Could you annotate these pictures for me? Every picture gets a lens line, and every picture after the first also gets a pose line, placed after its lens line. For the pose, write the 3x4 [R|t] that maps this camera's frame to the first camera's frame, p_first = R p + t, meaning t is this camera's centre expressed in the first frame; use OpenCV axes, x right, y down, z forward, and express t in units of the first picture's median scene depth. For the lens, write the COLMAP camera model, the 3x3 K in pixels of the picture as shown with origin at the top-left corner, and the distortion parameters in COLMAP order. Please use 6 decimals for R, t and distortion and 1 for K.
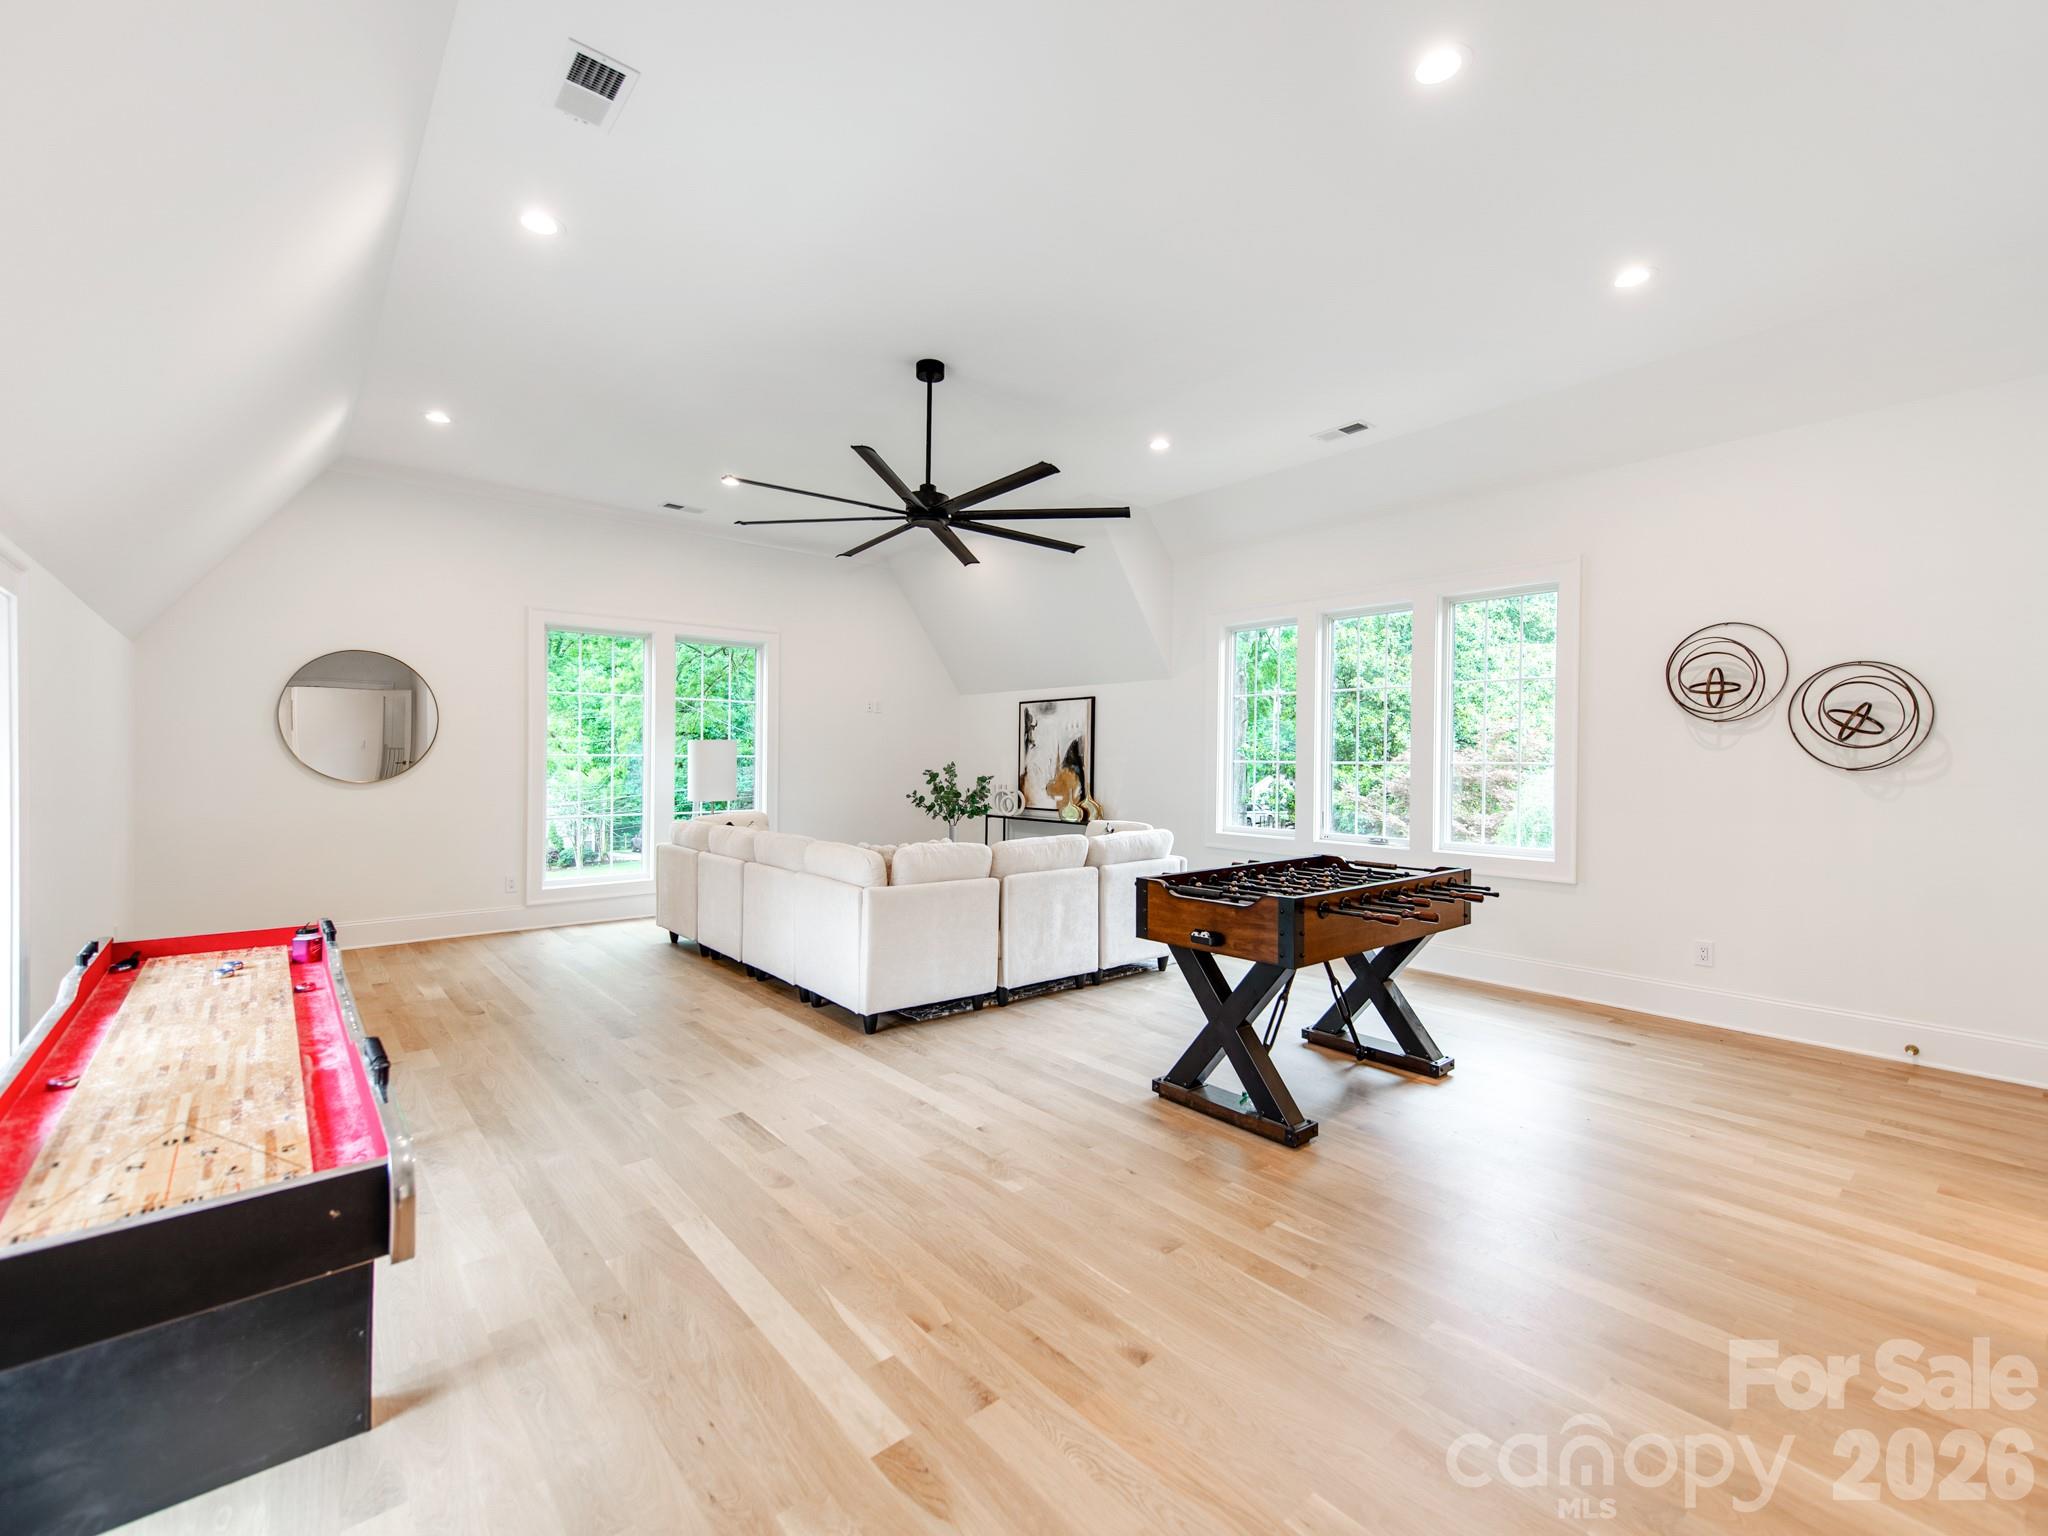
lens RADIAL K [[852.9, 0, 1006.6], [0, 852.9, 761.6], [0, 0, 1]] dist [0.021770, -0.000164]
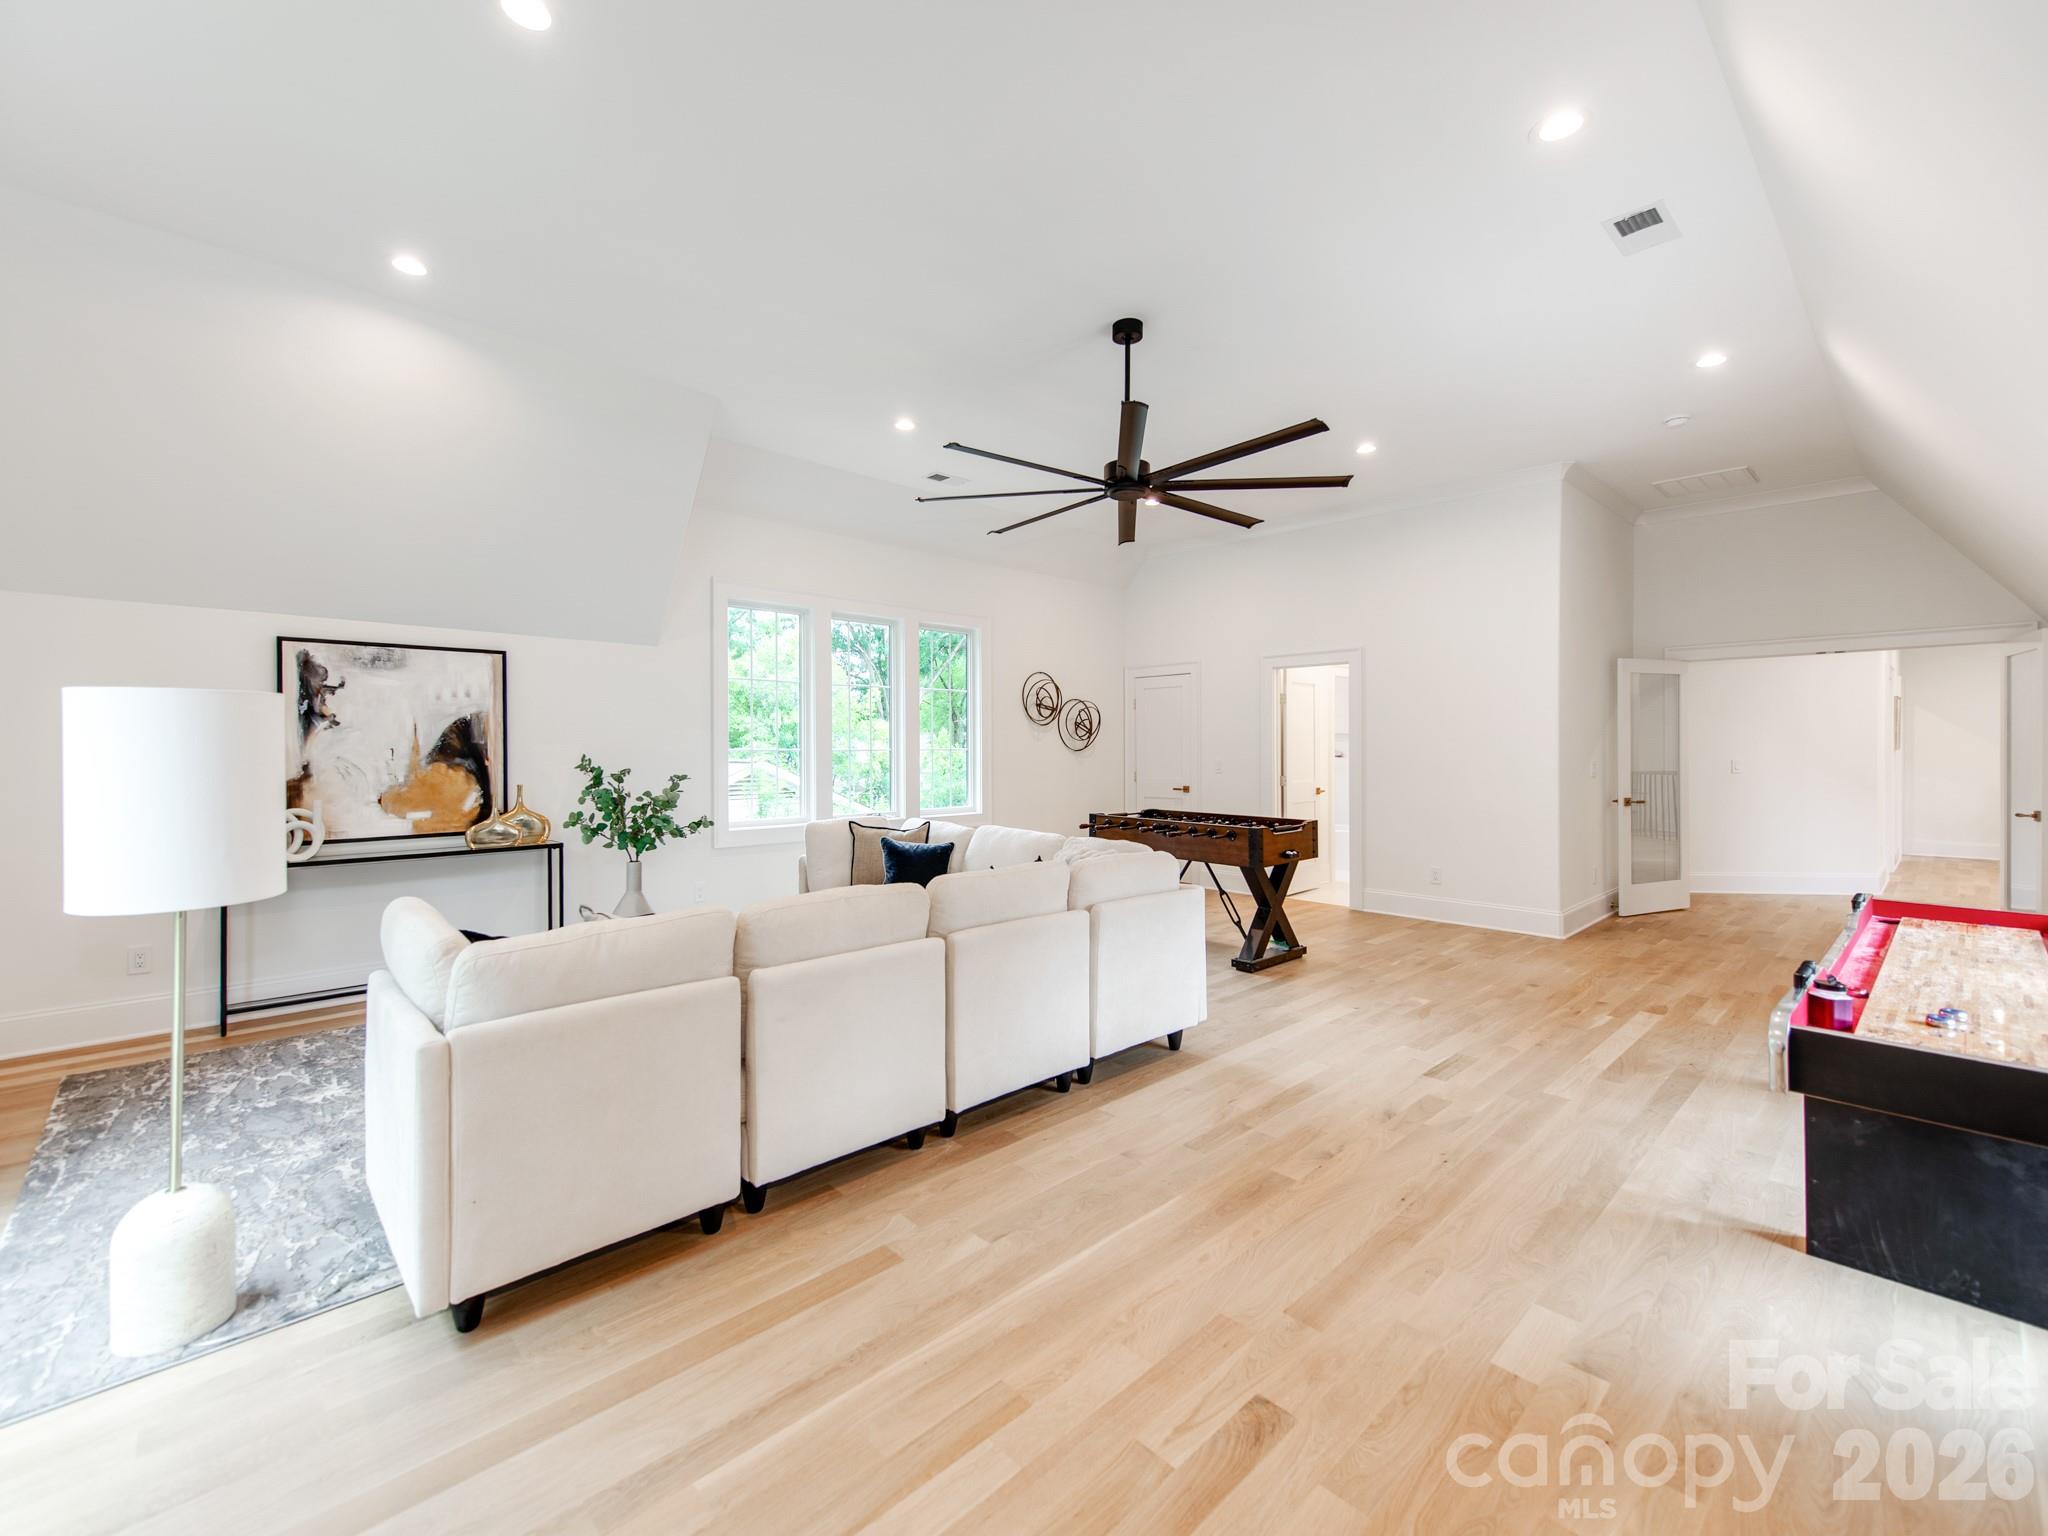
lens RADIAL K [[852.9, 0, 1012.8], [0, 852.9, 753.1], [0, 0, 1]] dist [0.021770, -0.000164]
pose [[-0.028095, -0.012845, 0.999523, -1.128071], [0.004191, 0.999907, 0.012967, -0.012080], [-0.999596, 0.004553, -0.028038, 1.267228]]
